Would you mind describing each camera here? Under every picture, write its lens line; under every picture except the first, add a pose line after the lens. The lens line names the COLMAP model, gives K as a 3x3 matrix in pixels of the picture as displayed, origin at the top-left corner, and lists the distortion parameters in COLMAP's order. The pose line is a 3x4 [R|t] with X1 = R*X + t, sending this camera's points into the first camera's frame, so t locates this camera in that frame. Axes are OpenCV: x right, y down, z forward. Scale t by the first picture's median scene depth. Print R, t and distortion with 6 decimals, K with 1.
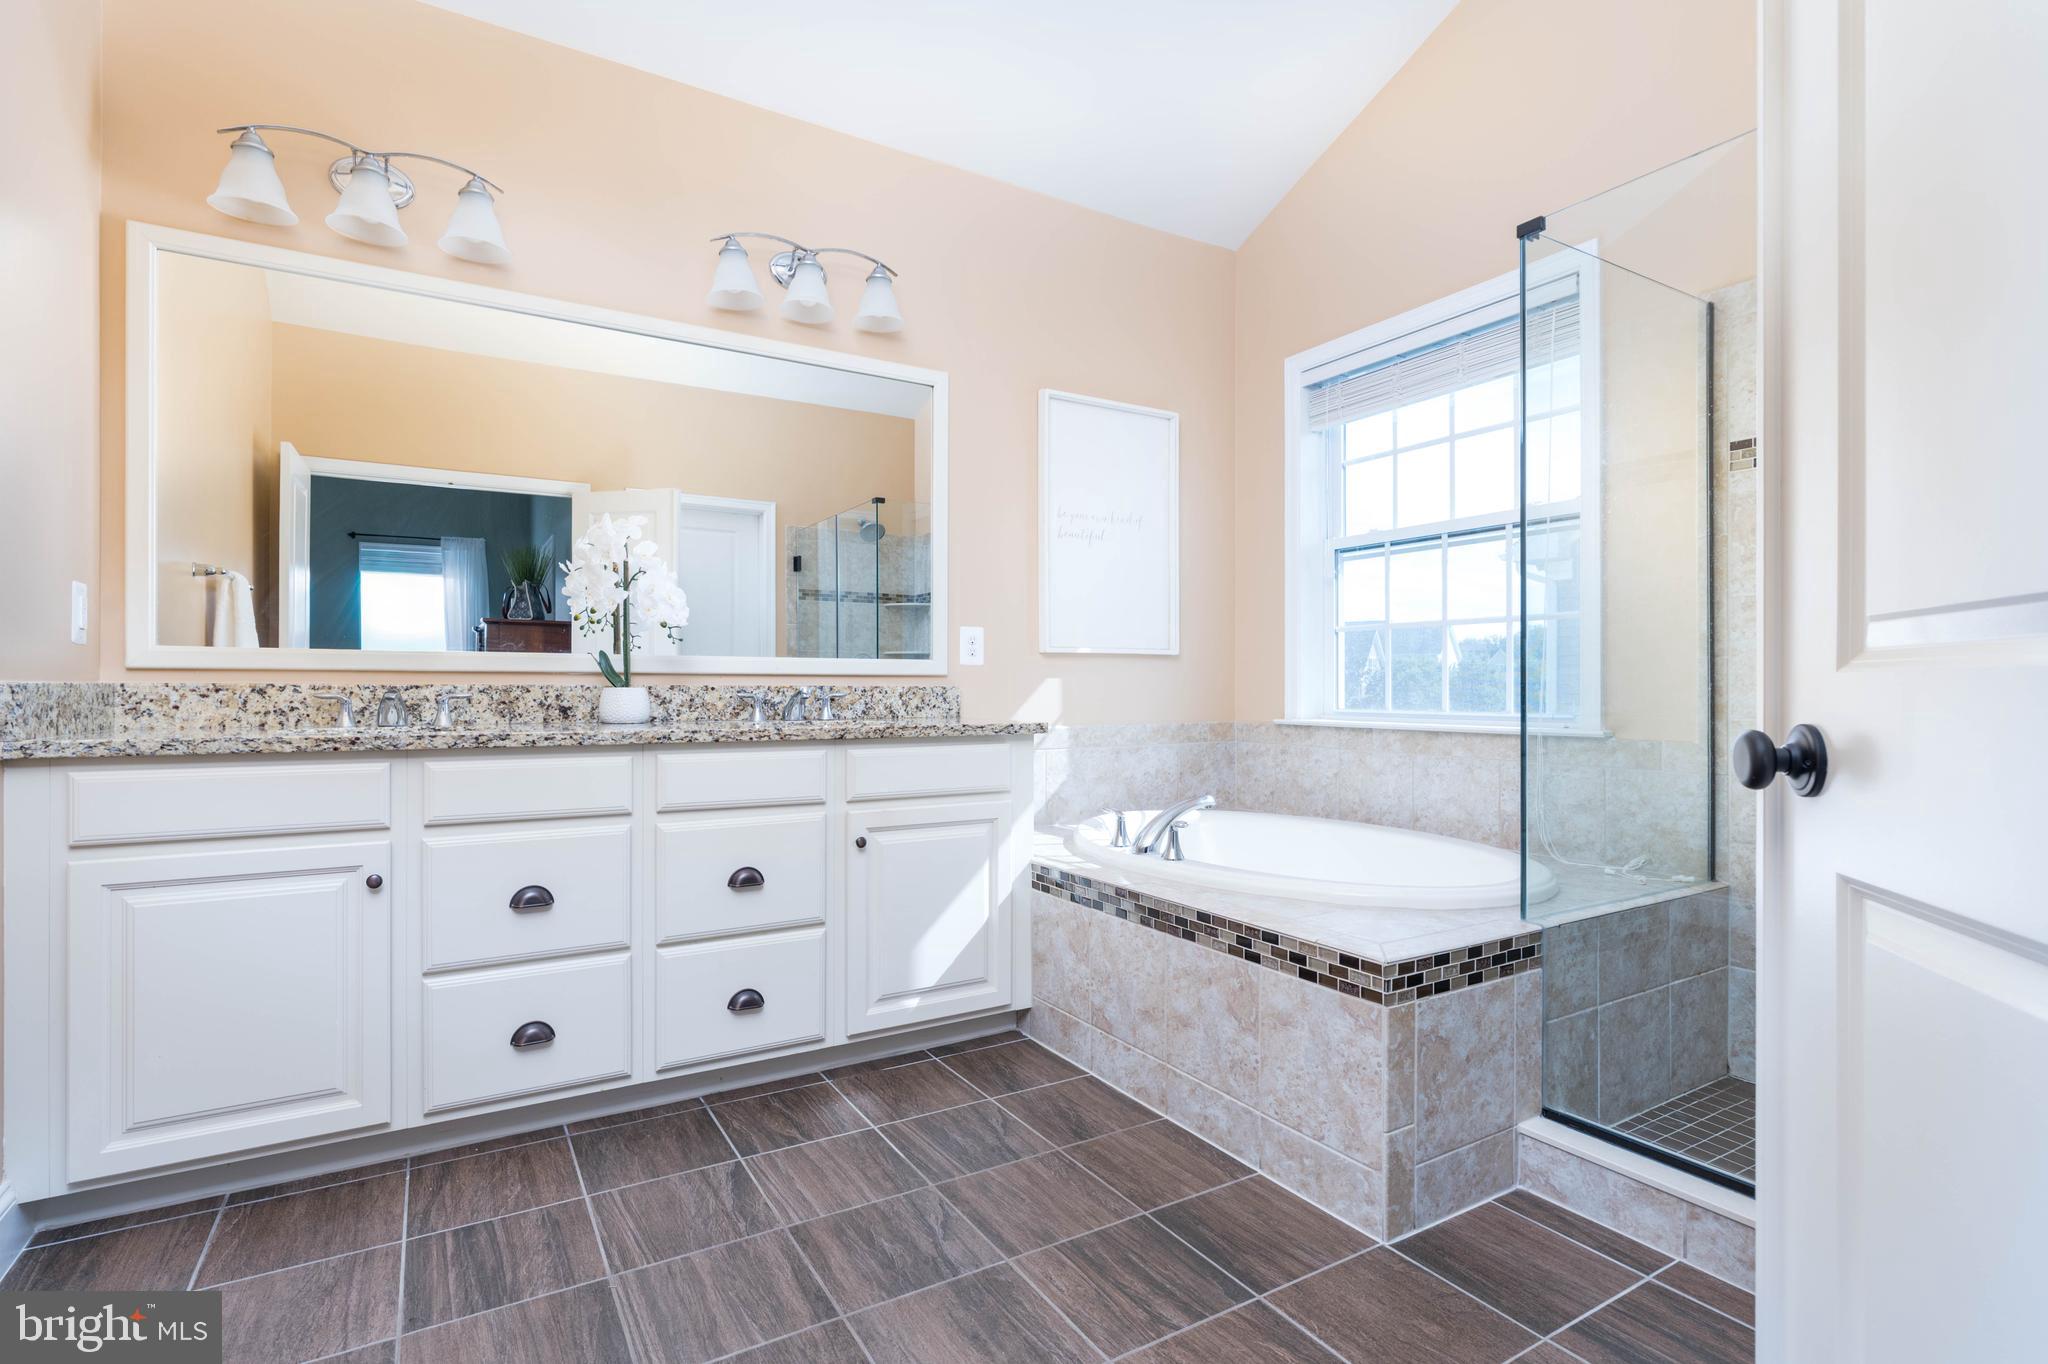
lens RADIAL K [[983.7, 0, 1003.4], [0, 983.7, 684.9], [0, 0, 1]] dist [-0.001894, 0.000806]
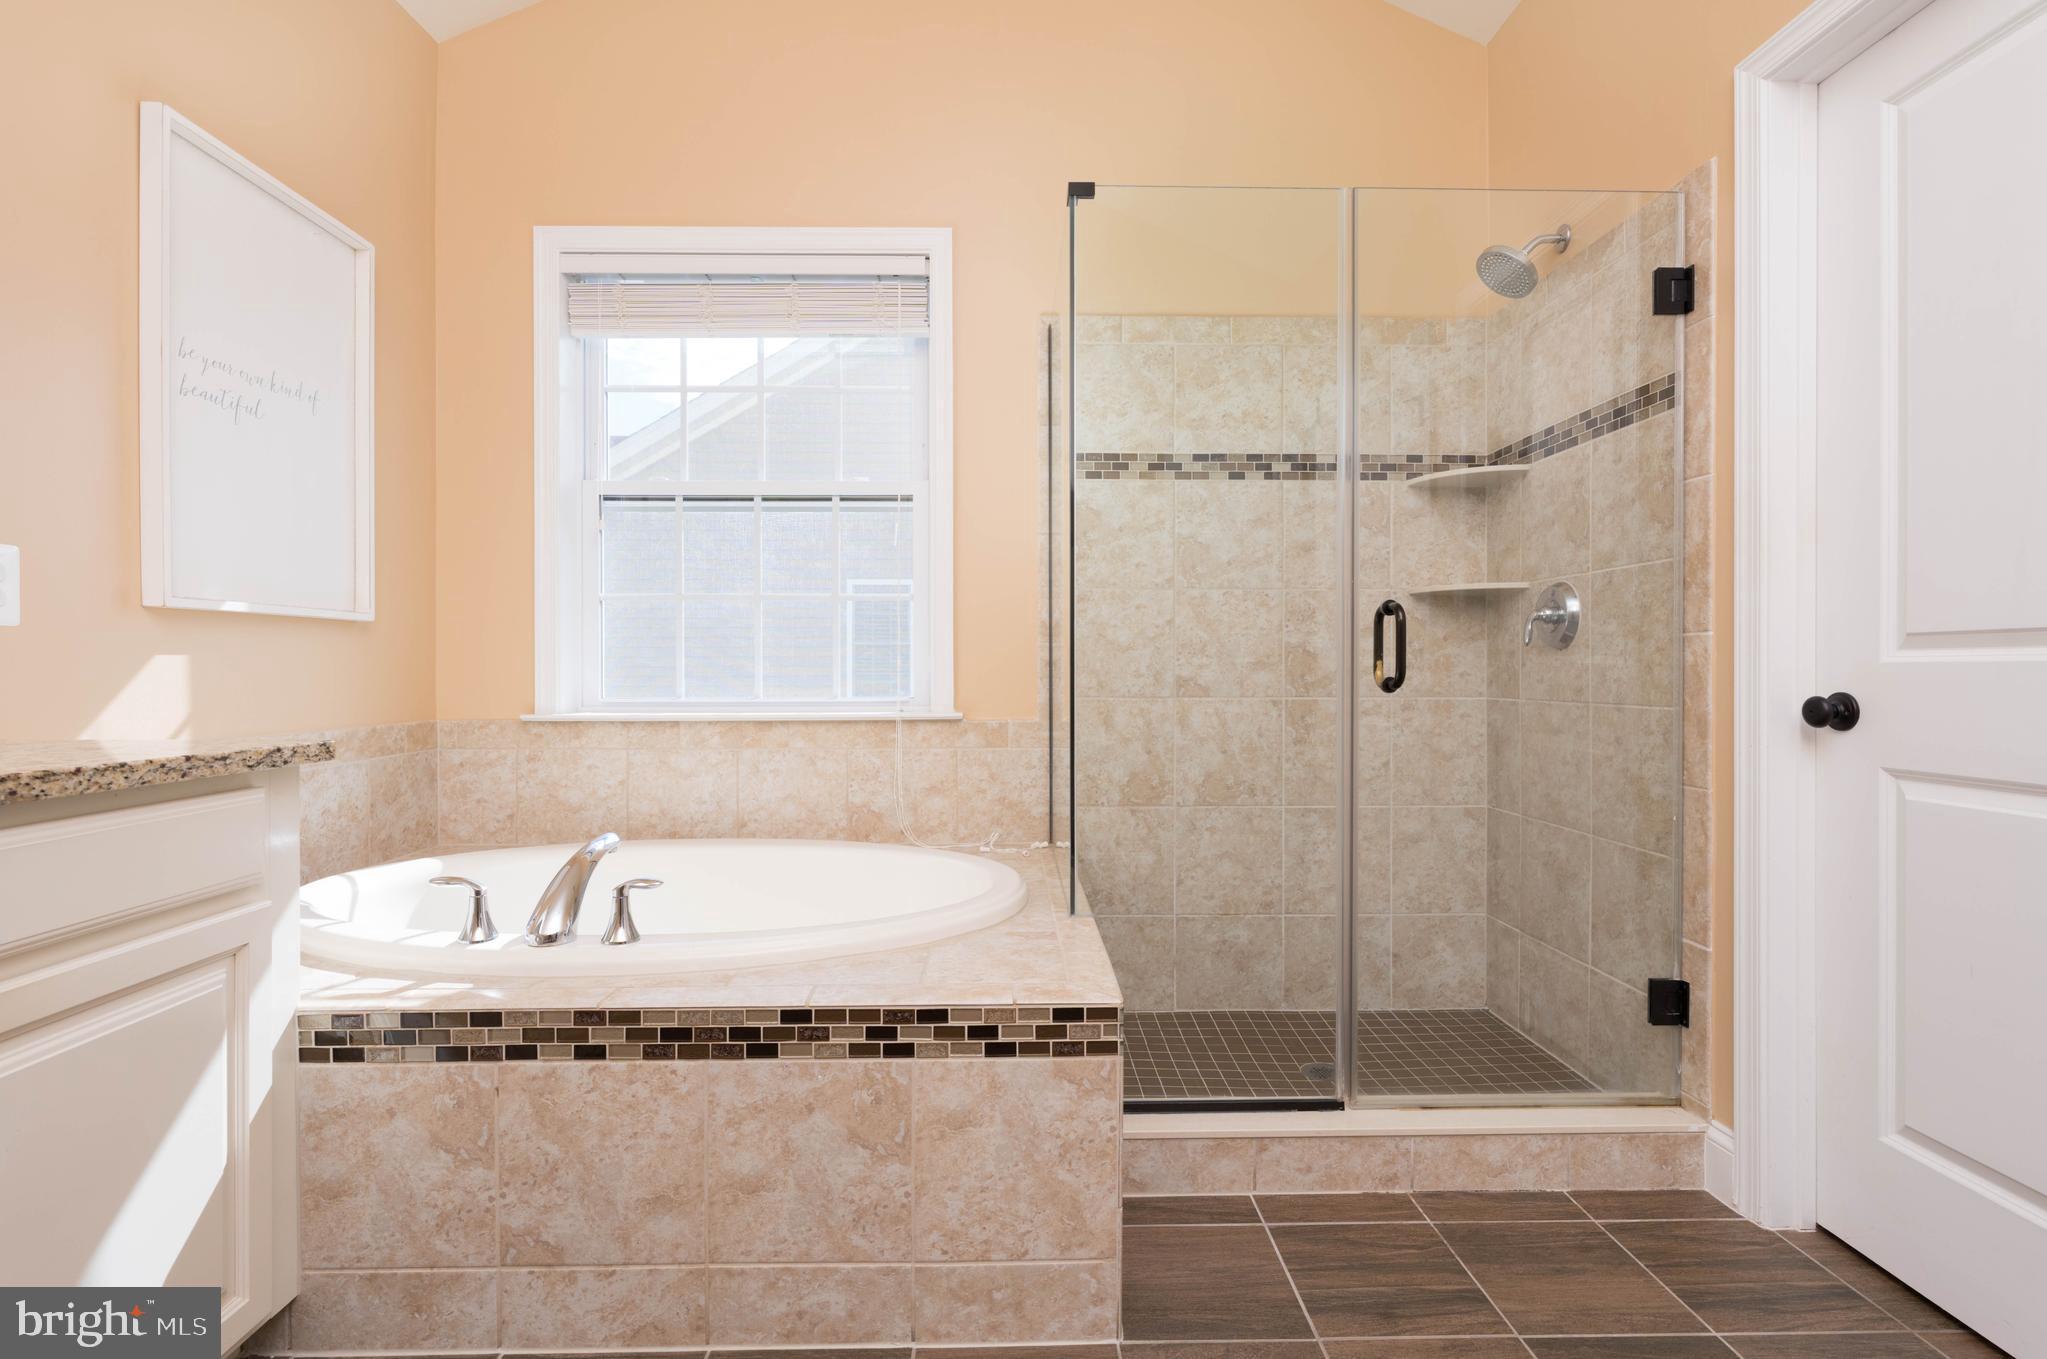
lens RADIAL K [[983.2, 0, 1023.3], [0, 983.2, 669.7], [0, 0, 1]] dist [-0.001894, 0.000806]
pose [[0.487069, -0.002605, 0.873360, -0.262924], [0.000765, 0.999996, 0.002556, -0.000511], [-0.873363, -0.000577, 0.487069, 0.468467]]
